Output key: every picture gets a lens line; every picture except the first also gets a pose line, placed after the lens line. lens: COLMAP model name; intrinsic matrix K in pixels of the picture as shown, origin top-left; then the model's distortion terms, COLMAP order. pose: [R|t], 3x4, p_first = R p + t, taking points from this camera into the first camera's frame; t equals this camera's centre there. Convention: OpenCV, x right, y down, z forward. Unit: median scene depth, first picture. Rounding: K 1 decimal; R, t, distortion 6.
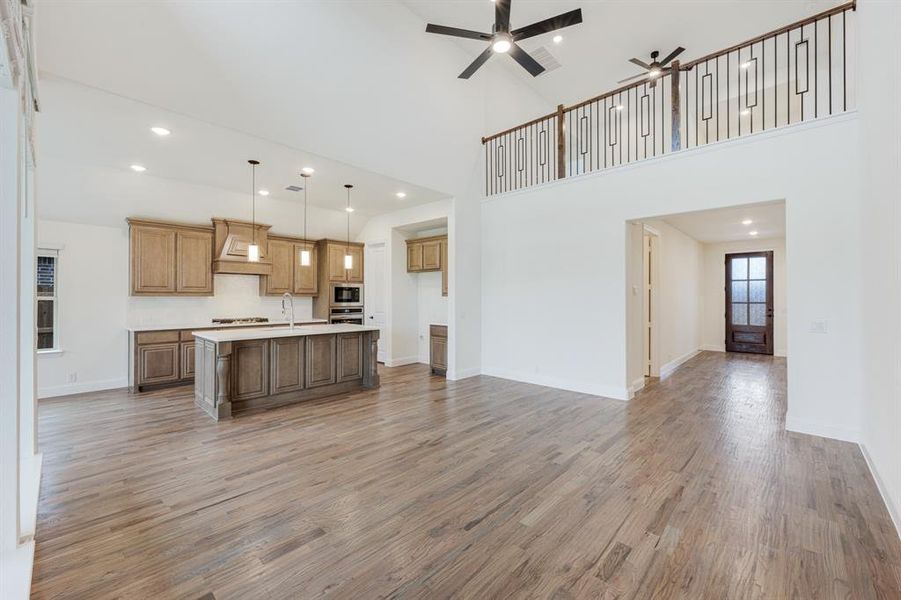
lens RADIAL K [[366.4, 0, 450.7], [0, 366.4, 296.2], [0, 0, 1]] dist [0.000385, 0.000666]
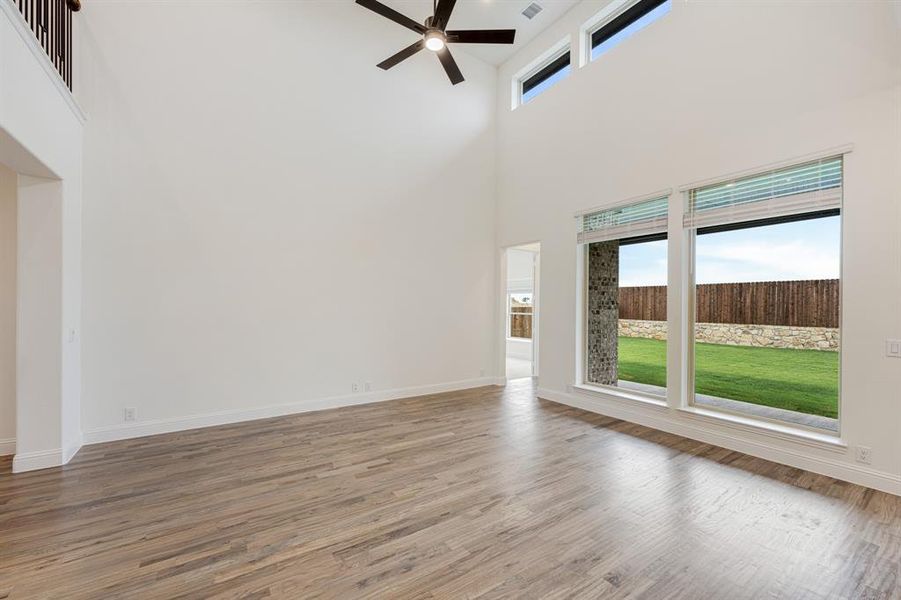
lens RADIAL K [[366.4, 0, 447.6], [0, 366.4, 305.9], [0, 0, 1]] dist [0.000385, 0.000666]
pose [[-0.975696, -0.008723, 0.218954, -0.071079], [-0.009918, 0.999941, -0.004358, 0.003932], [-0.218903, -0.006424, -0.975725, 1.239960]]
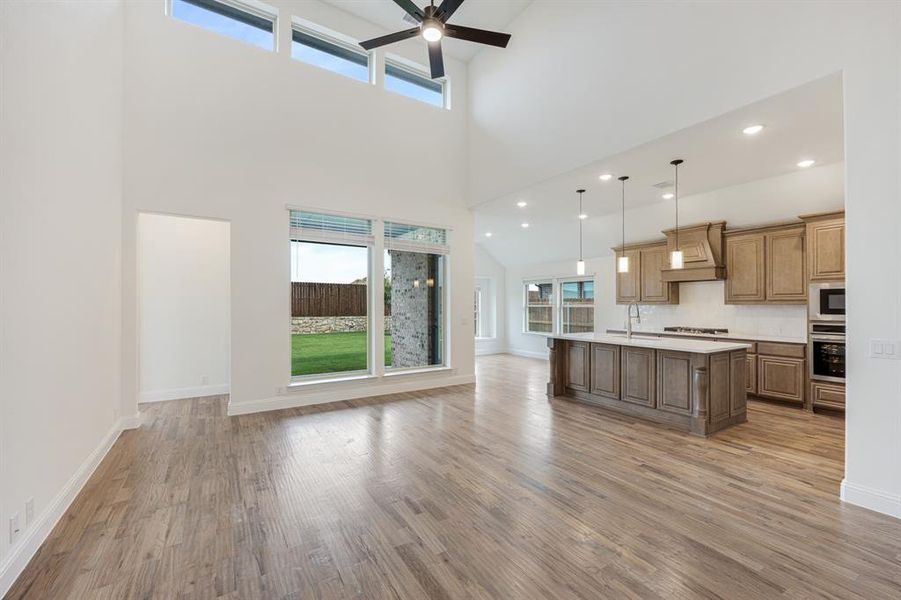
lens RADIAL K [[366.4, 0, 451.4], [0, 366.4, 305.1], [0, 0, 1]] dist [0.000385, 0.000666]
pose [[-0.240980, -0.003437, -0.970524, 0.658005], [-0.000826, 0.999994, -0.003336, 0.006068], [0.970530, -0.000003, -0.240981, 0.814833]]
